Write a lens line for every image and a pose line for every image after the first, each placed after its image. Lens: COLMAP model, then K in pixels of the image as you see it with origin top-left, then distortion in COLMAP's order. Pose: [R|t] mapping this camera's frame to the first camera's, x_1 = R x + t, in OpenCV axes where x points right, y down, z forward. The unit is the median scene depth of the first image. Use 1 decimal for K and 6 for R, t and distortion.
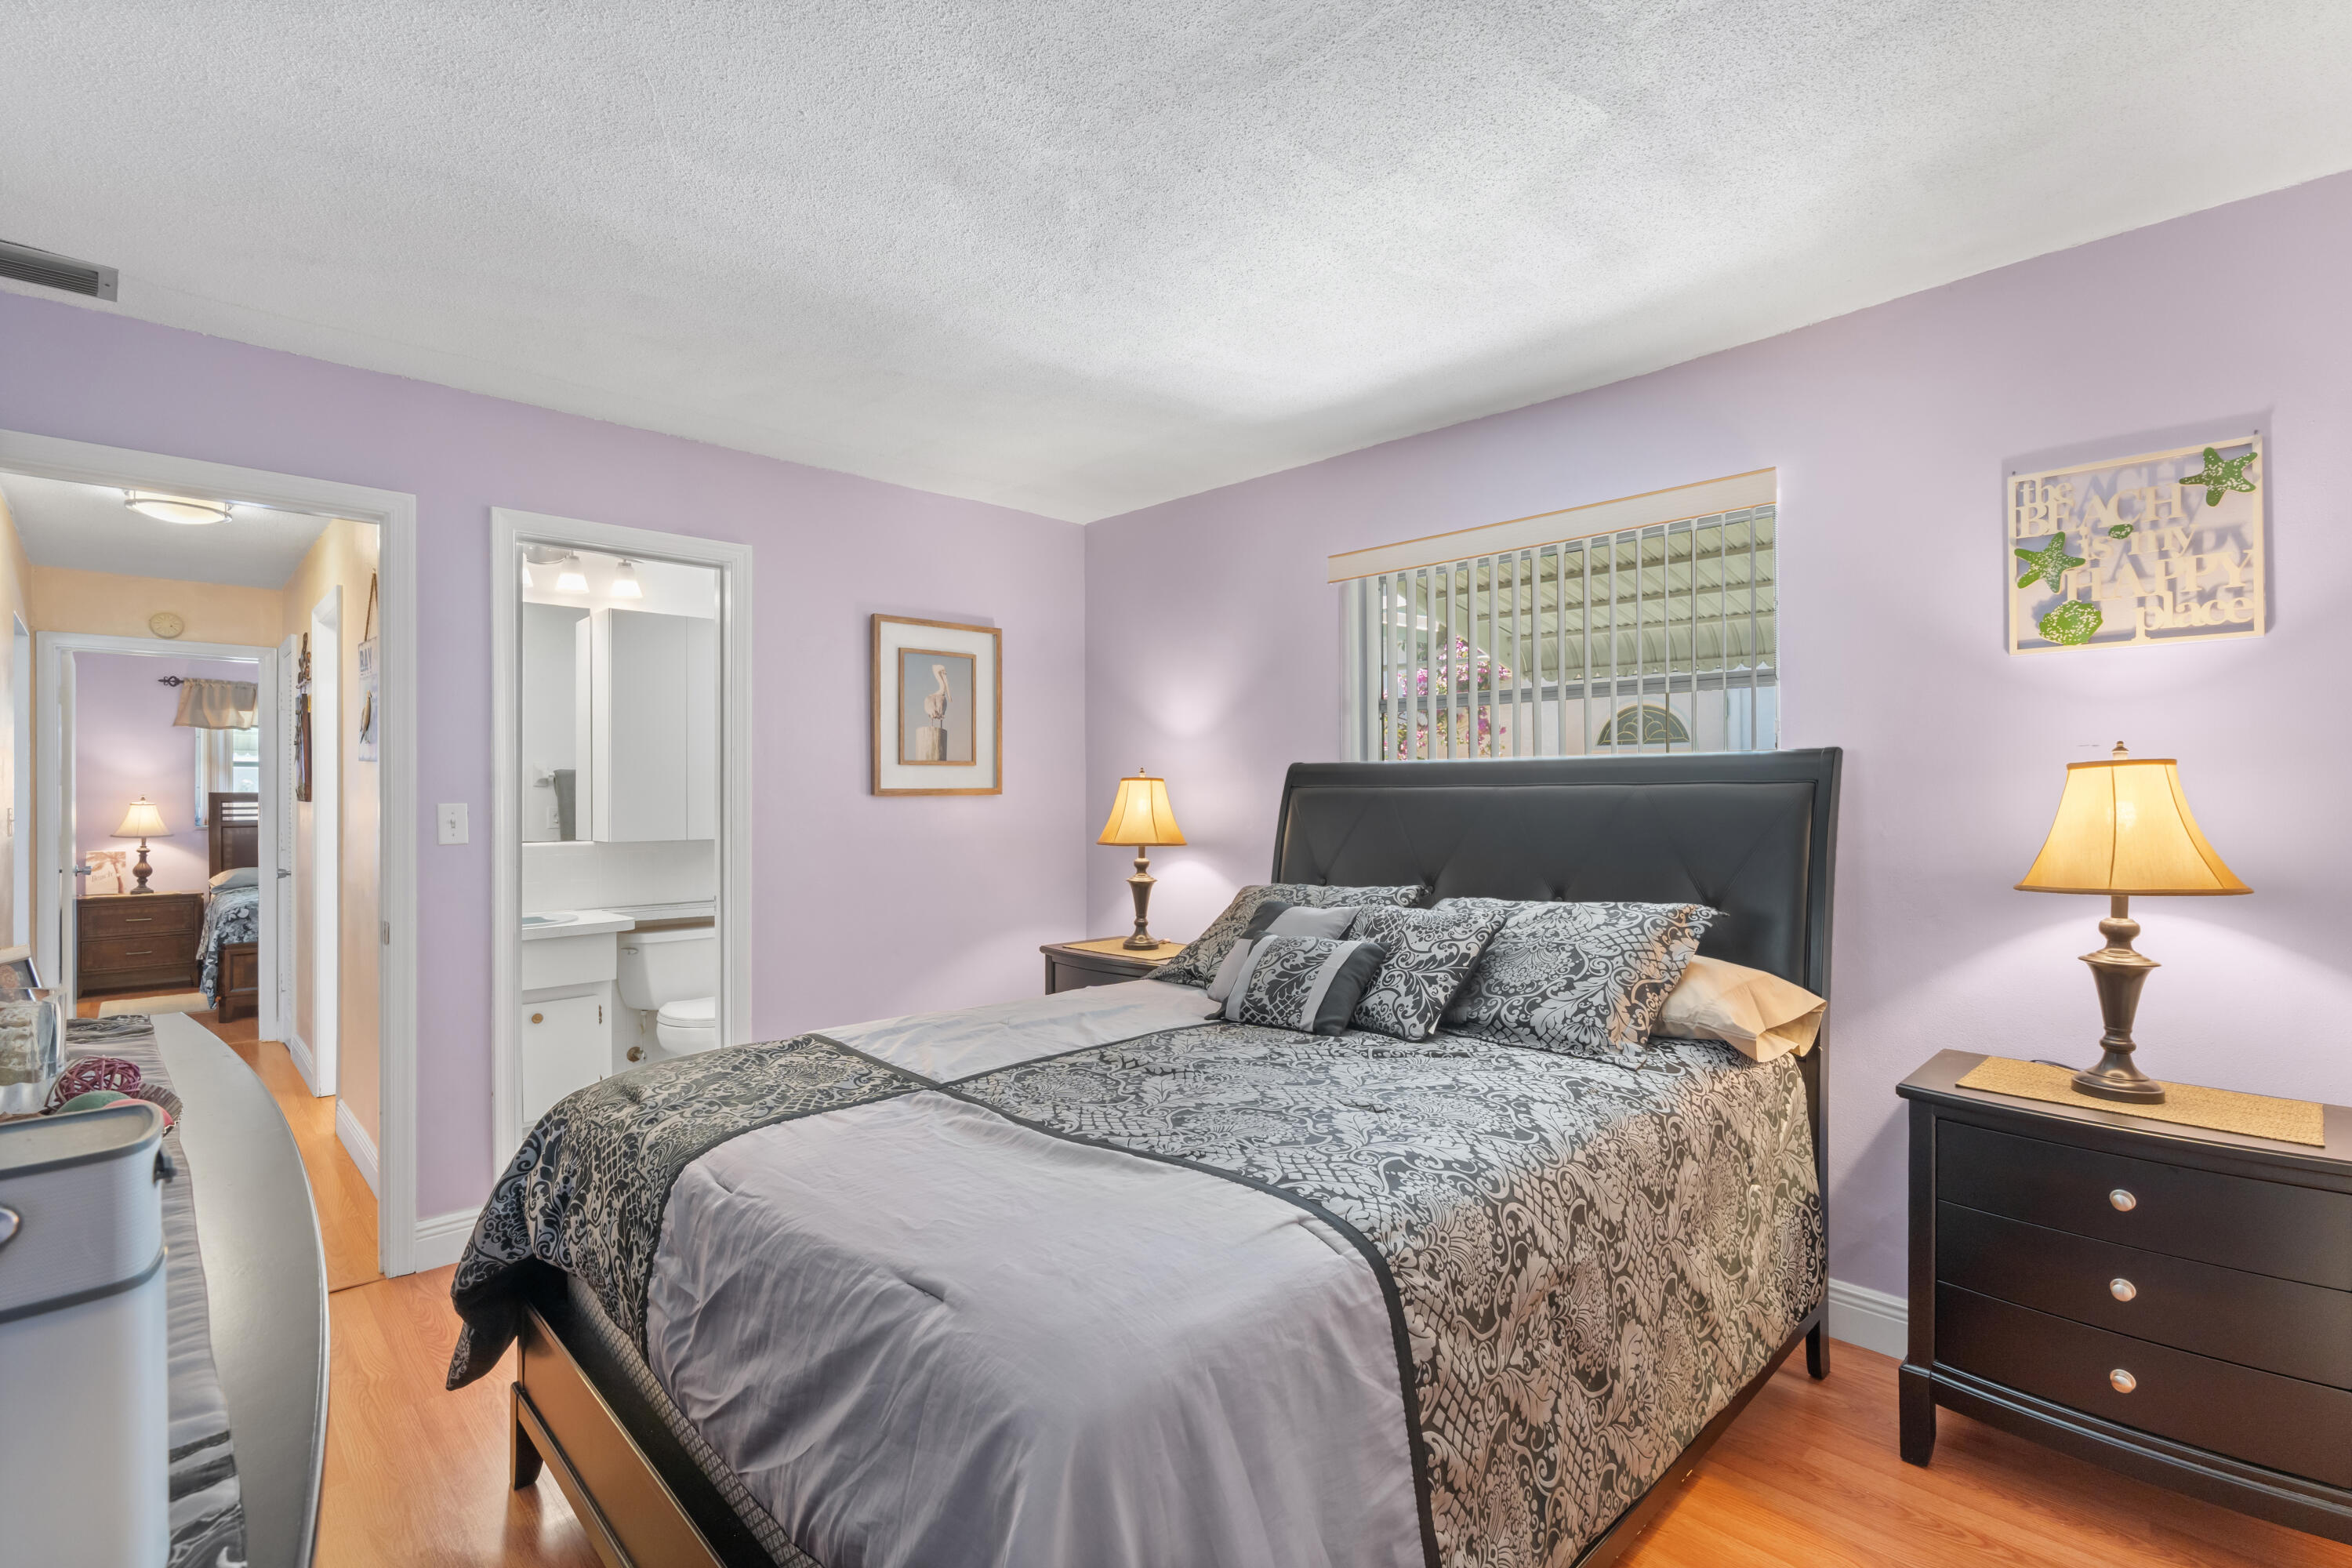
lens RADIAL K [[1056.3, 0, 1185.0], [0, 1056.3, 793.0], [0, 0, 1]] dist [-0.010996, 0.004288]
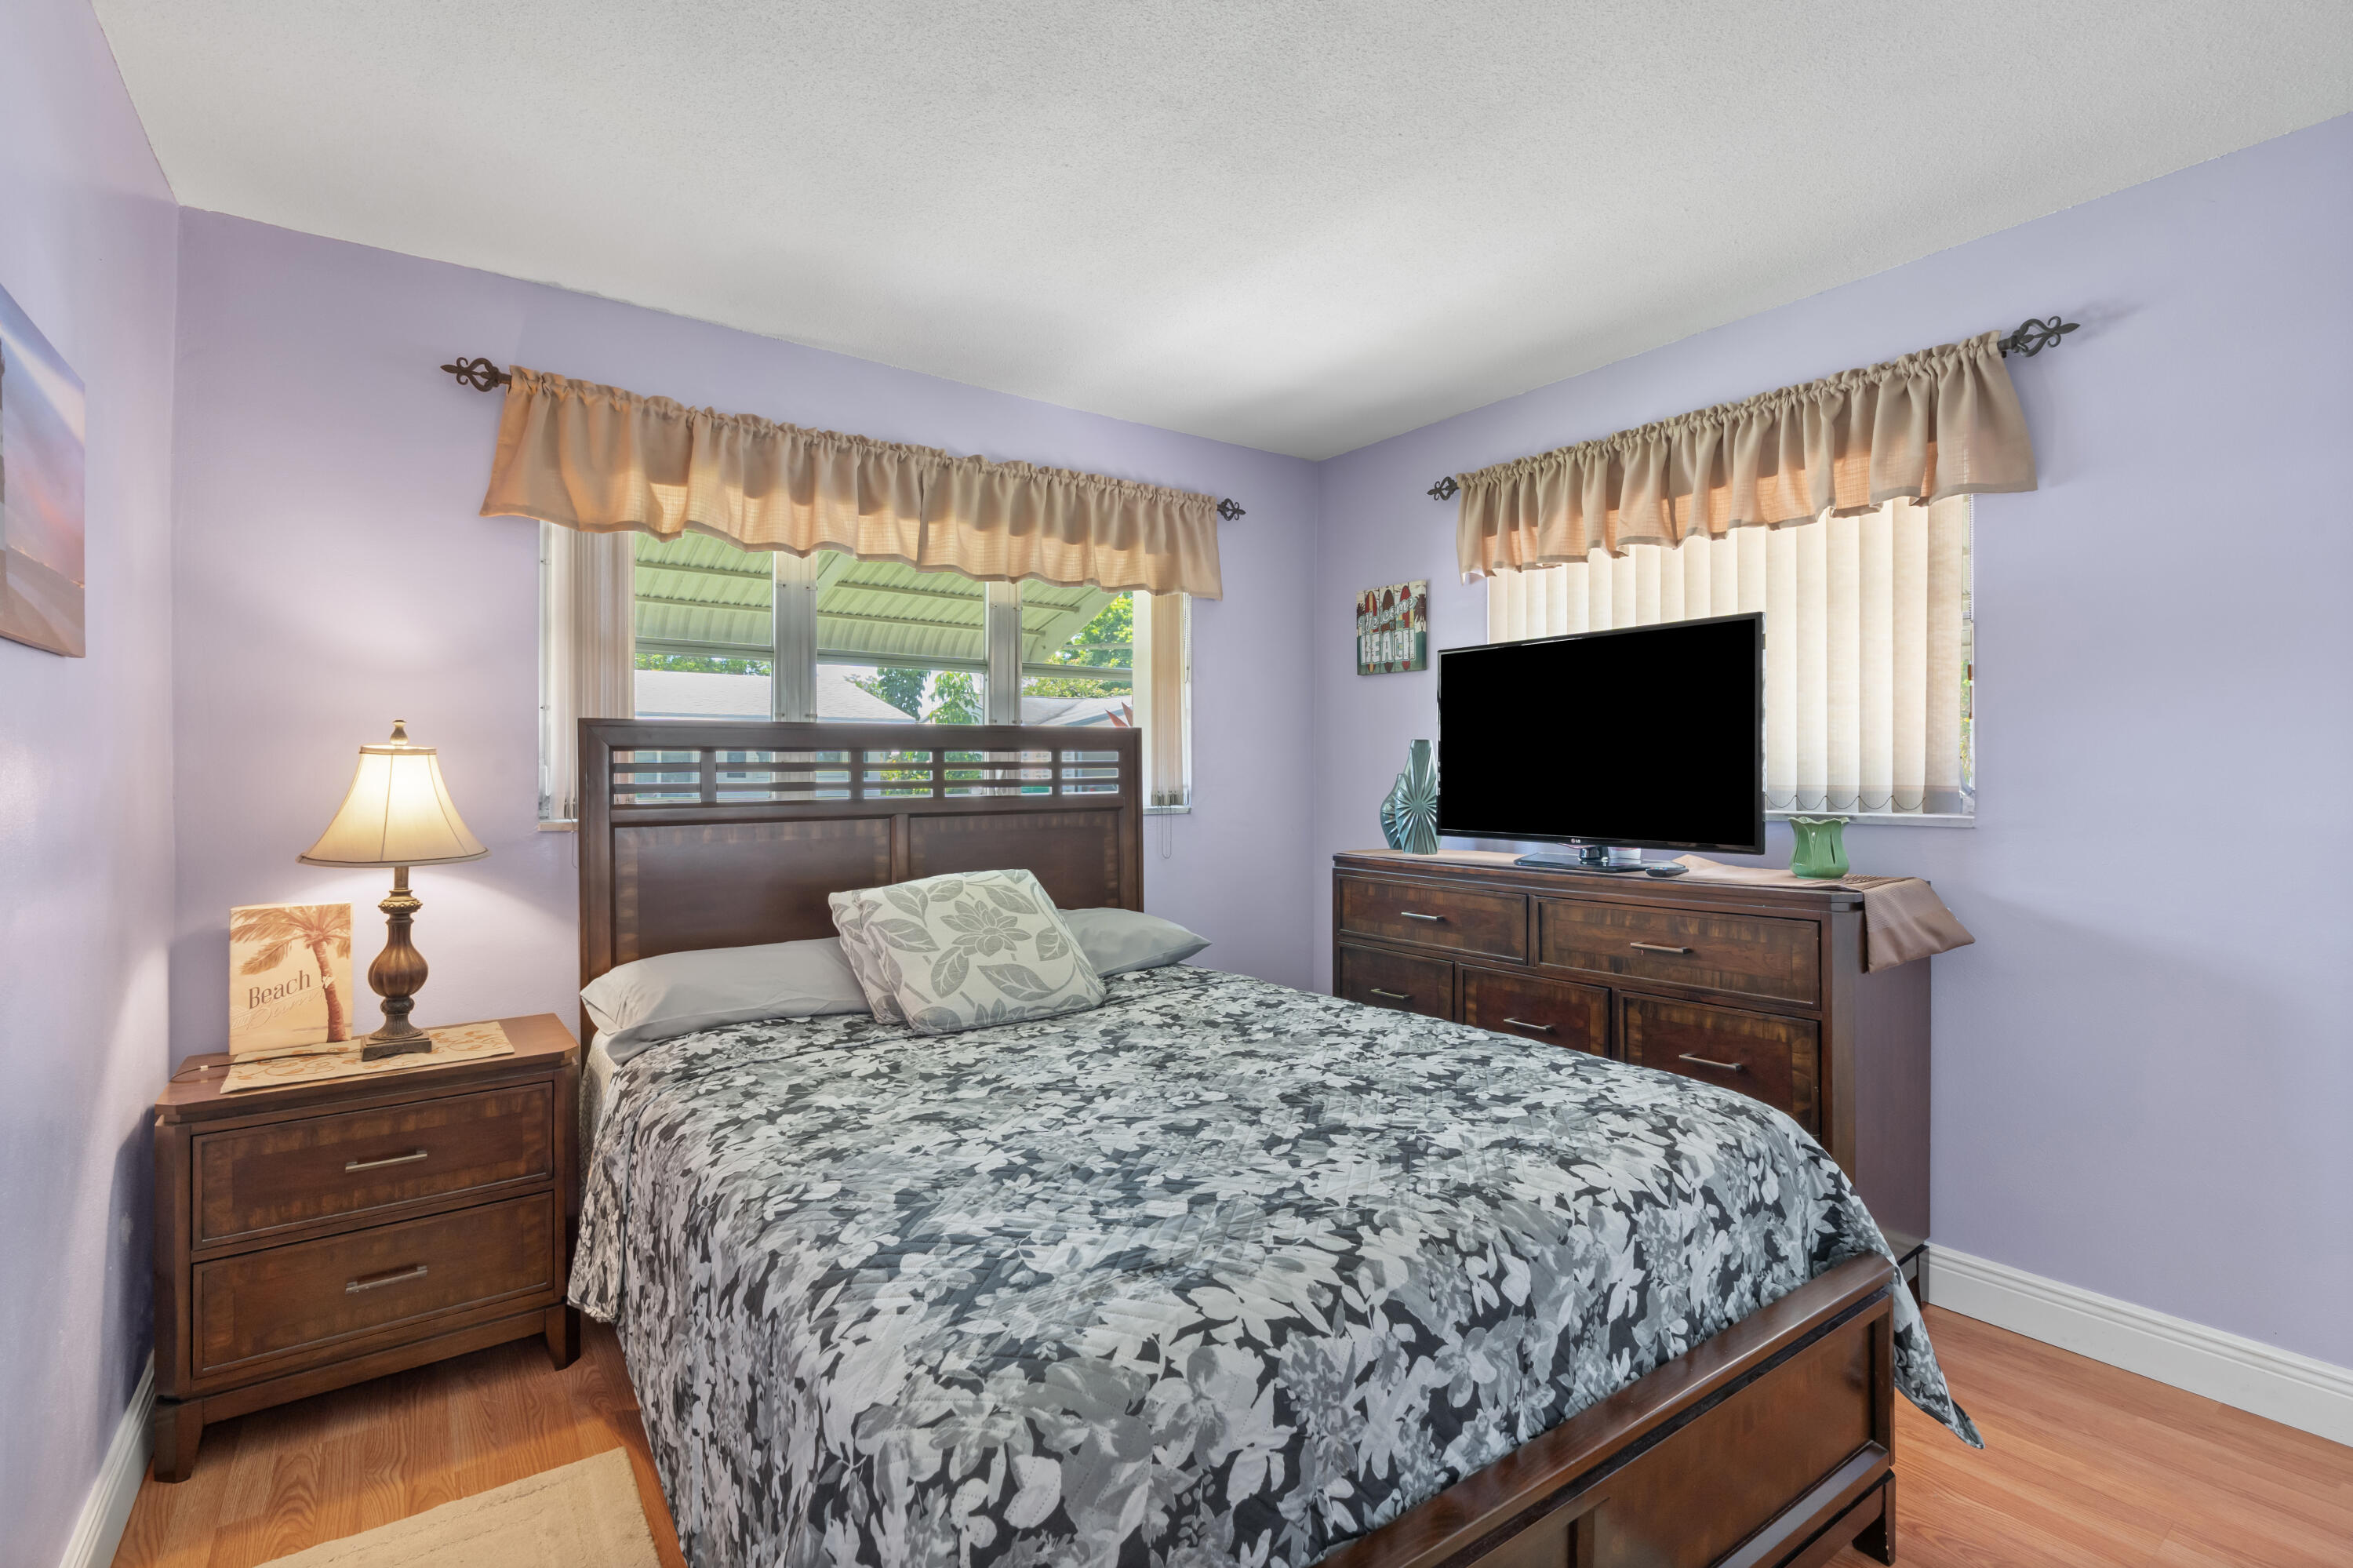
lens RADIAL K [[1056.8, 0, 1176.7], [0, 1056.8, 785.8], [0, 0, 1]] dist [-0.010996, 0.004288]
pose [[0.989418, 0.006788, -0.144934, -0.725138], [-0.005719, 0.999953, 0.007792, 0.017386], [0.144980, -0.006881, 0.989411, 0.730144]]
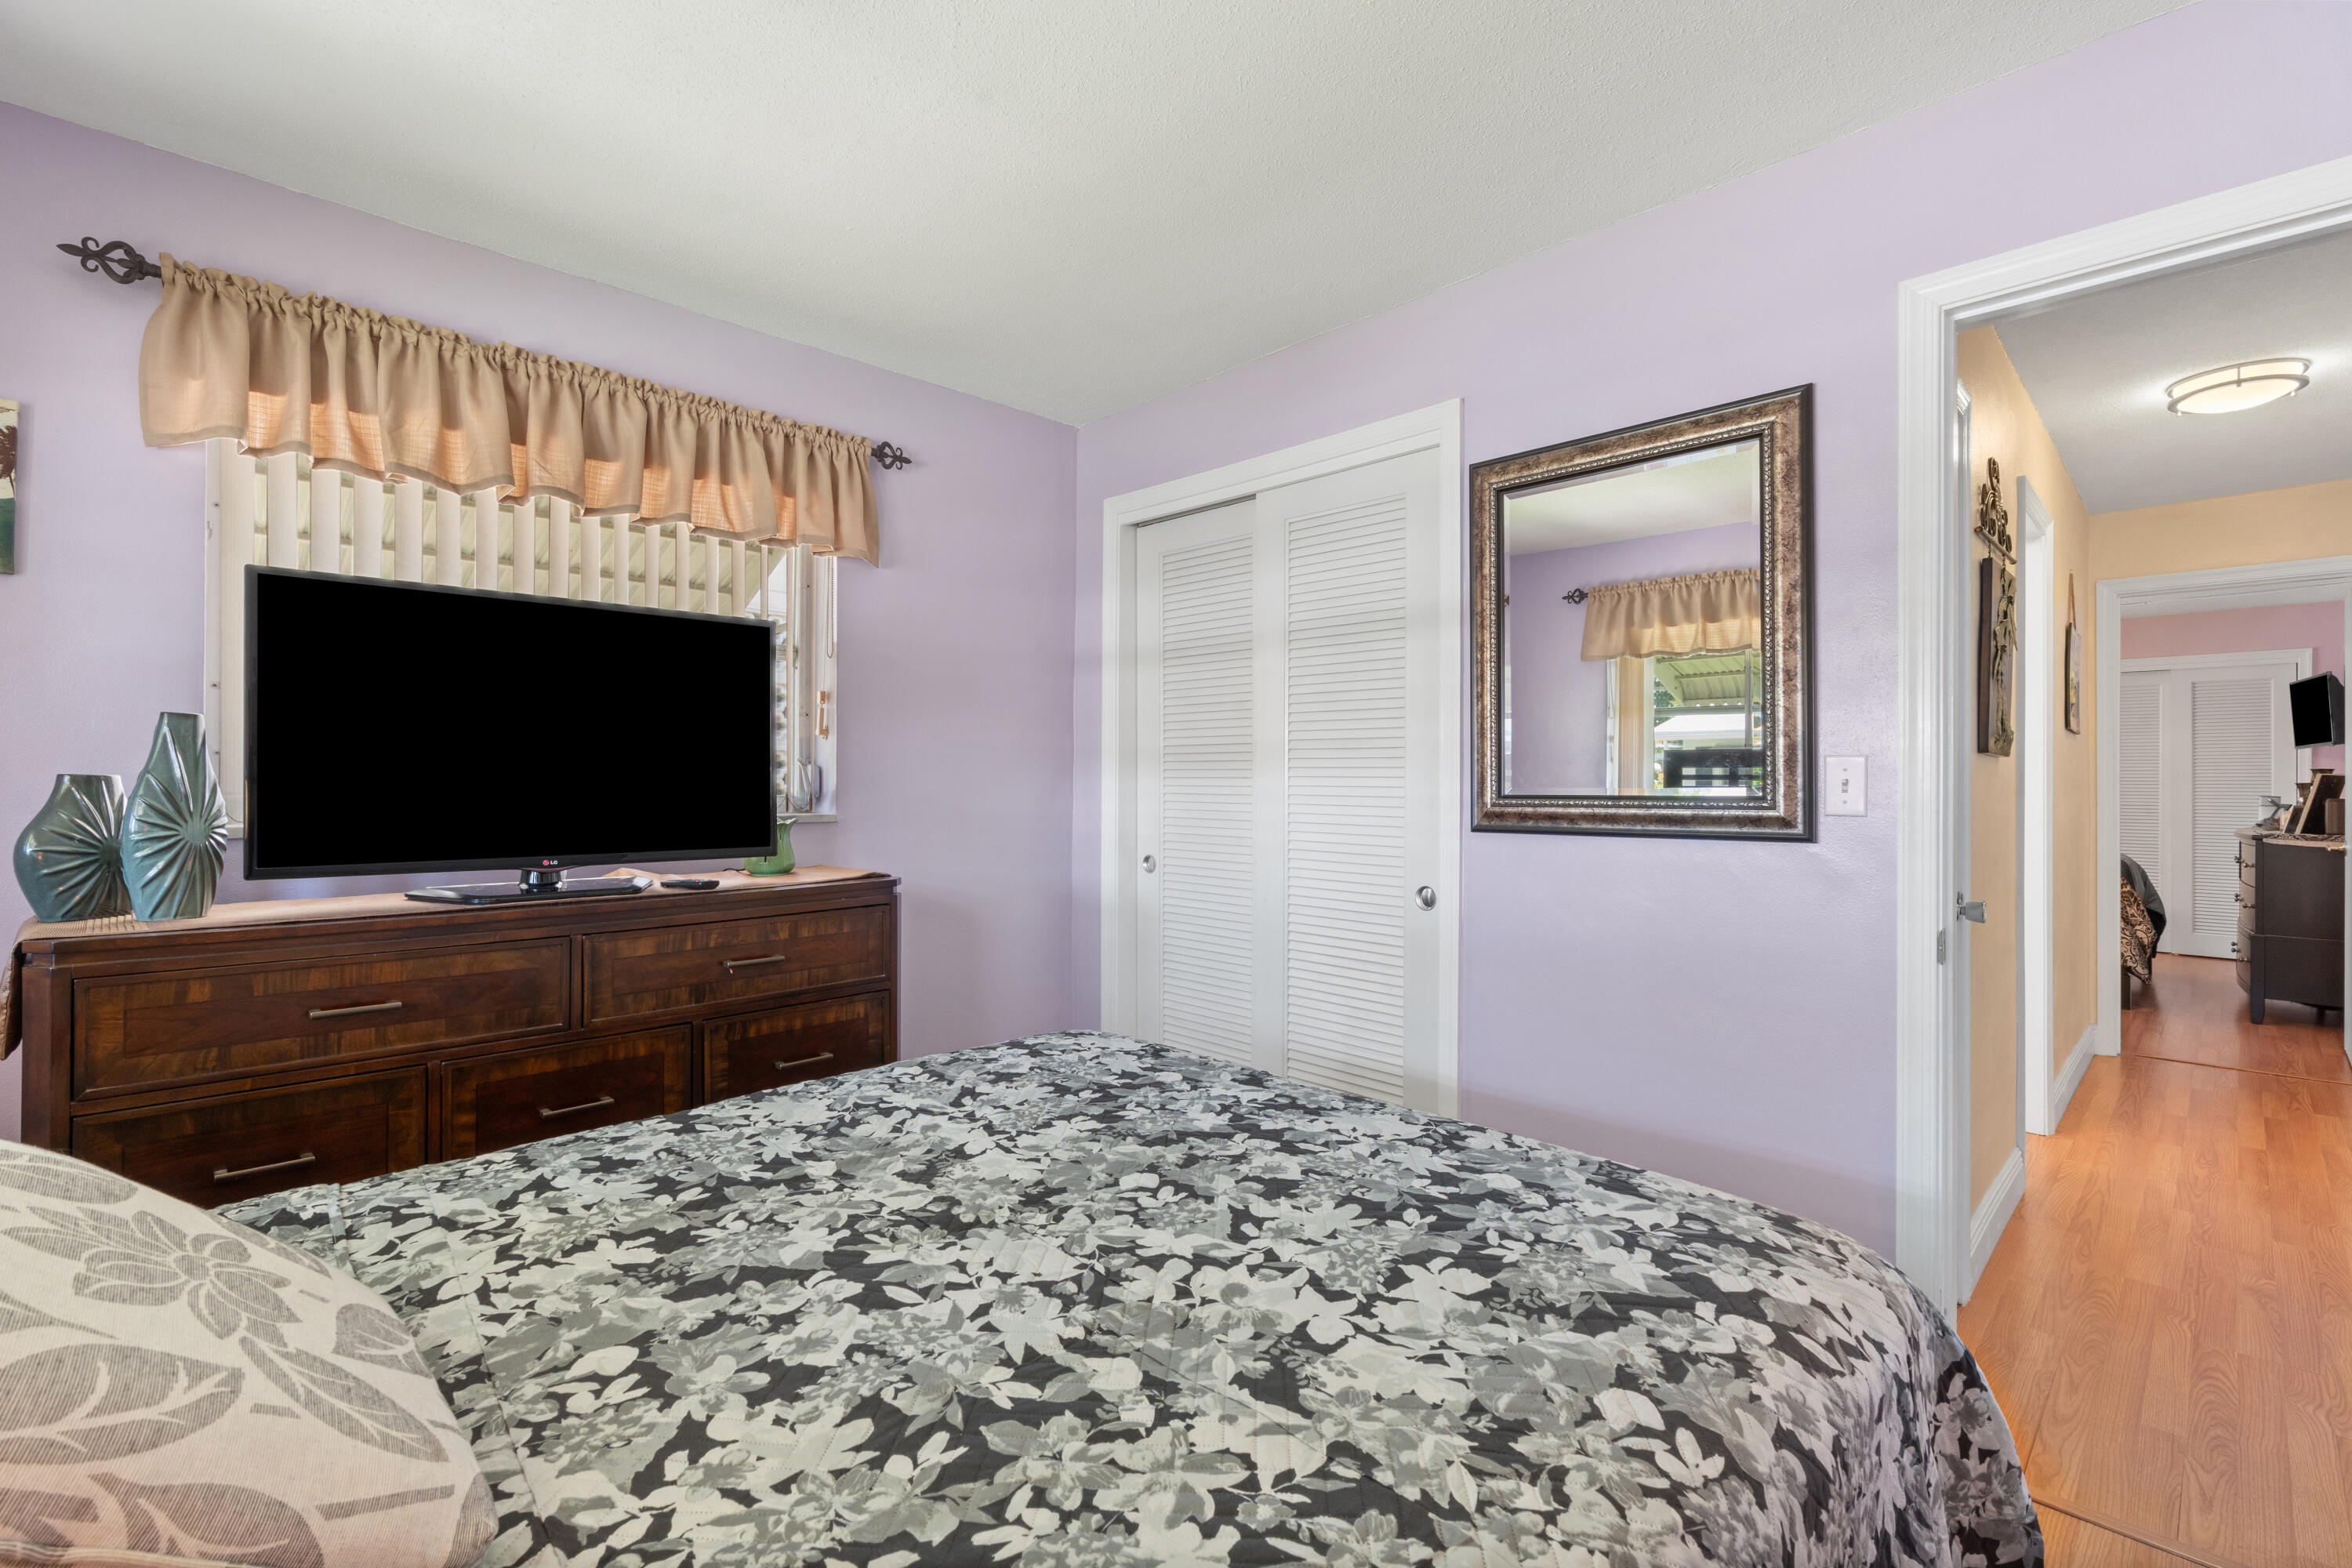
lens RADIAL K [[1056.3, 0, 1185.9], [0, 1056.3, 773.0], [0, 0, 1]] dist [-0.010996, 0.004288]
pose [[-0.011182, 0.006736, 0.999915, -1.100852], [-0.002048, 0.999975, -0.006759, 0.014479], [-0.999935, -0.002124, -0.011168, 1.124589]]
